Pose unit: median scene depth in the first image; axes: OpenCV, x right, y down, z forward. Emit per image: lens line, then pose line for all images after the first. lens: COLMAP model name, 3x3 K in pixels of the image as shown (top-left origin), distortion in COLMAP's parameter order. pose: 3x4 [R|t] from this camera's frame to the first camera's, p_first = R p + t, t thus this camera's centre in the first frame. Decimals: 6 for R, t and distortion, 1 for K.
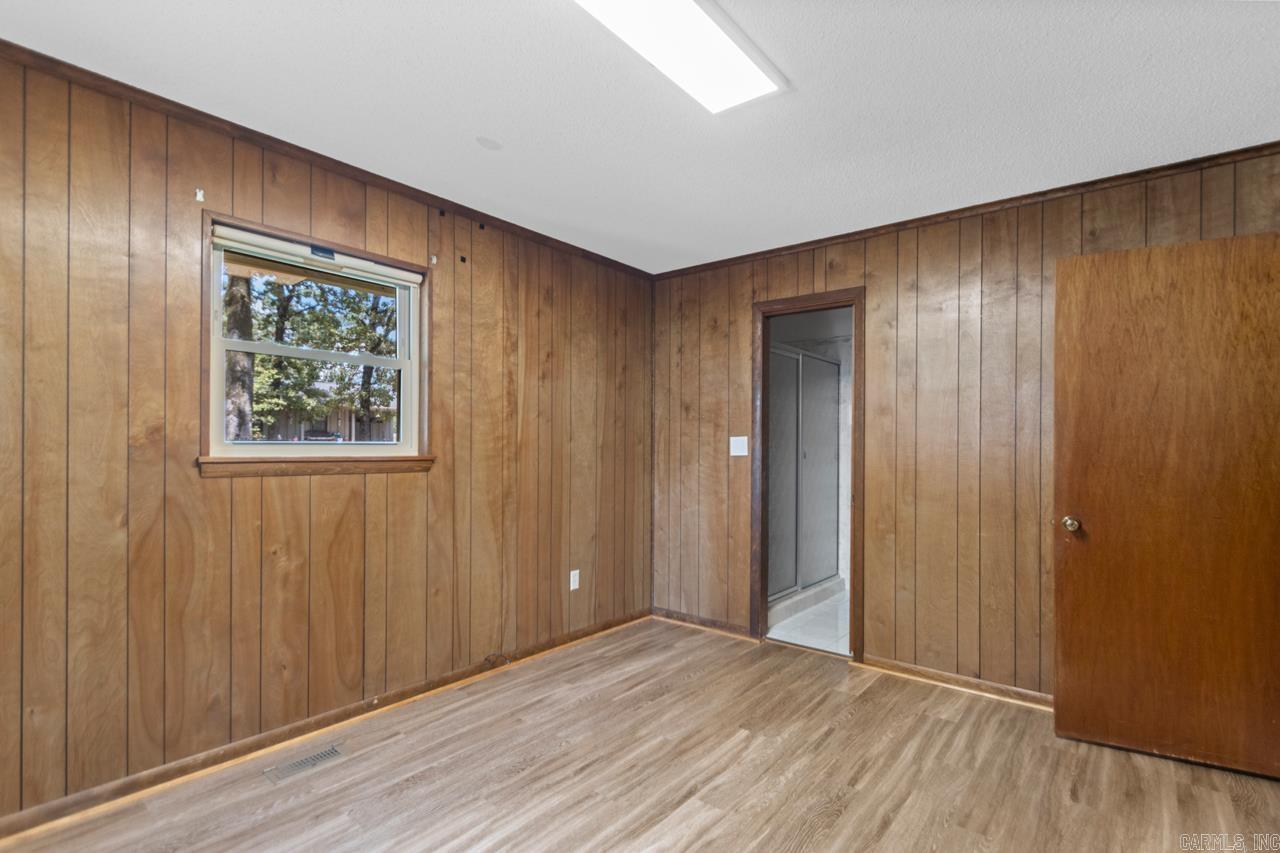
lens RADIAL K [[609.4, 0, 645.5], [0, 609.4, 435.5], [0, 0, 1]] dist [-0.002320, -0.000647]
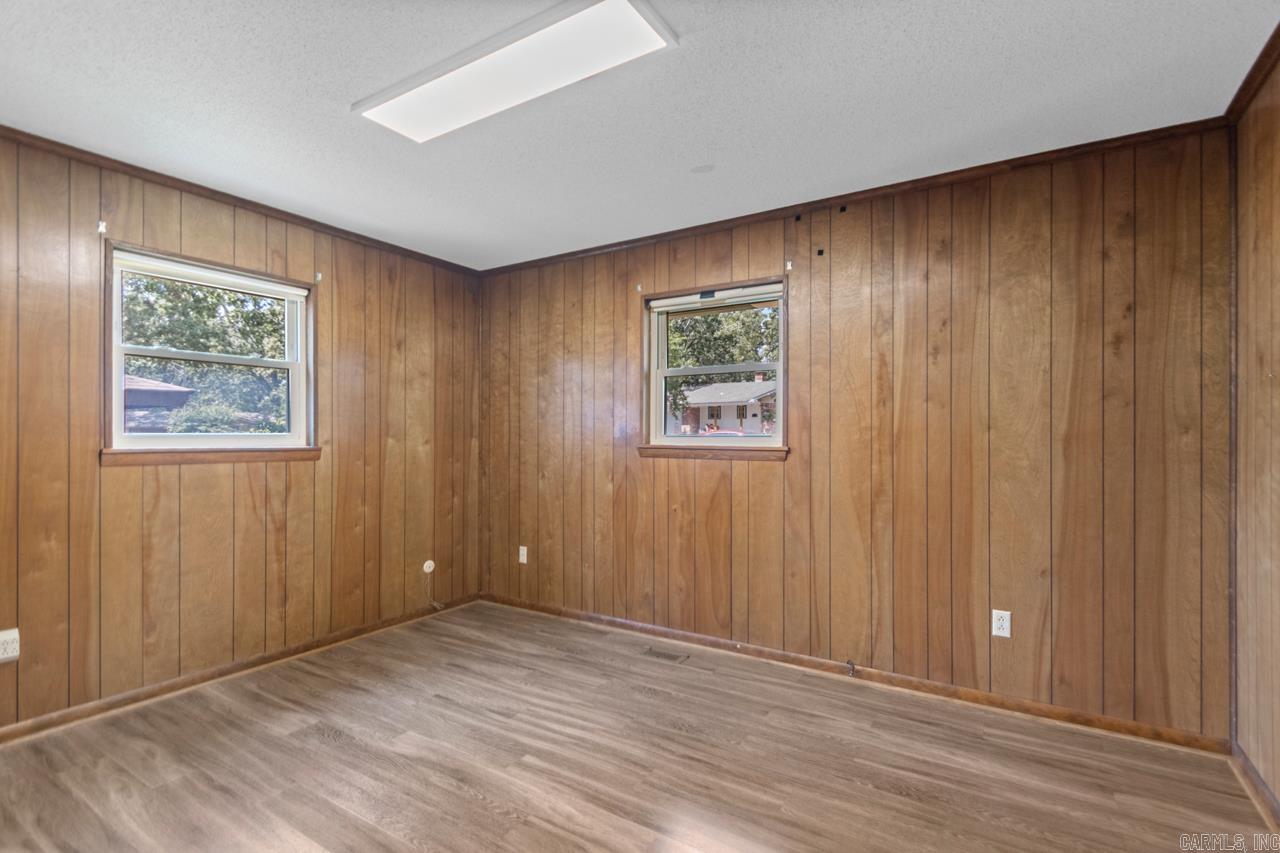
lens RADIAL K [[593.8, 0, 649.0], [0, 593.8, 427.0], [0, 0, 1]] dist [0.015043, -0.009806]
pose [[0.115309, -0.019980, -0.993129, 0.685084], [0.016261, 0.999702, -0.018224, 0.013496], [0.993197, -0.014048, 0.115600, 0.644356]]
